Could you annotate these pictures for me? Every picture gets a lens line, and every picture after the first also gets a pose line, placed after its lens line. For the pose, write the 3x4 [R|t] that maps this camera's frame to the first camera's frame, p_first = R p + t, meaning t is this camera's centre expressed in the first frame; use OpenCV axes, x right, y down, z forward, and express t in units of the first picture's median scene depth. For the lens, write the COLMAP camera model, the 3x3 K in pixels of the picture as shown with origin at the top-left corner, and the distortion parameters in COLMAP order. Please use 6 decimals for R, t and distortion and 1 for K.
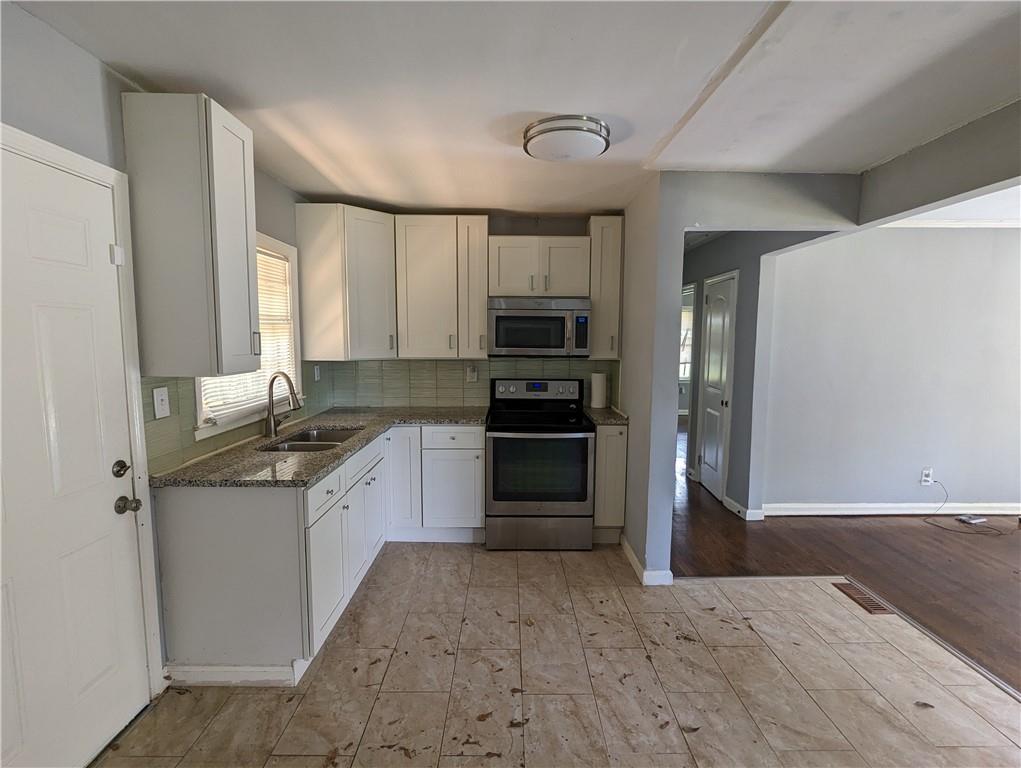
lens RADIAL K [[474.6, 0, 516.9], [0, 474.6, 384.5], [0, 0, 1]] dist [0.001925, 0.001378]
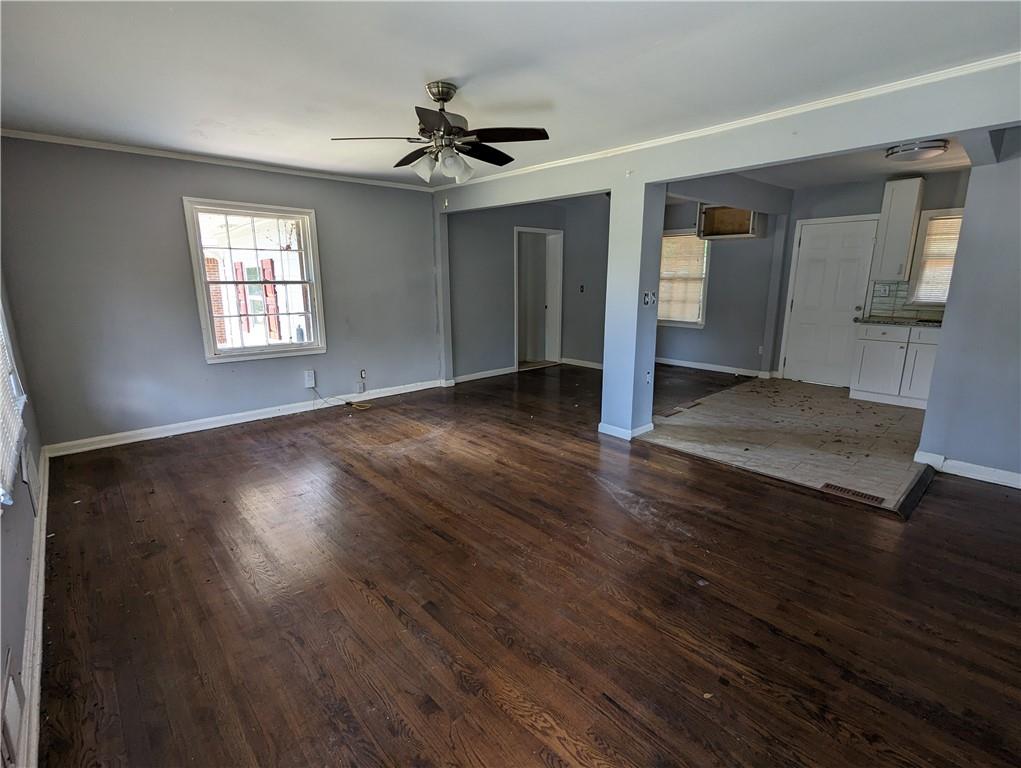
lens RADIAL K [[474.6, 0, 516.9], [0, 474.6, 384.5], [0, 0, 1]] dist [0.001925, 0.001378]
pose [[-0.738692, 0.144278, -0.658420, 1.581292], [-0.070215, 0.955037, 0.288051, -0.050102], [0.670376, 0.259012, -0.695348, 0.931330]]
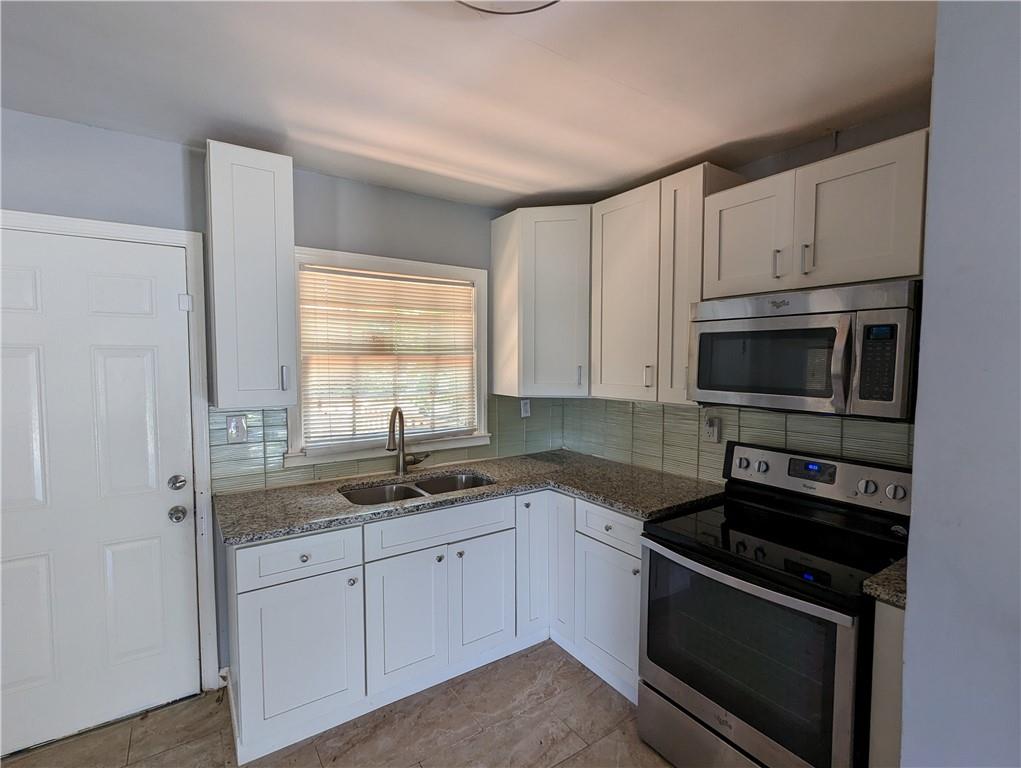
lens RADIAL K [[474.6, 0, 516.9], [0, 474.6, 384.5], [0, 0, 1]] dist [0.001925, 0.001378]
pose [[0.579141, 0.038636, -0.814311, 0.295221], [-0.083181, 0.996464, -0.011880, -0.058806], [0.810973, 0.074615, 0.580307, 0.500211]]
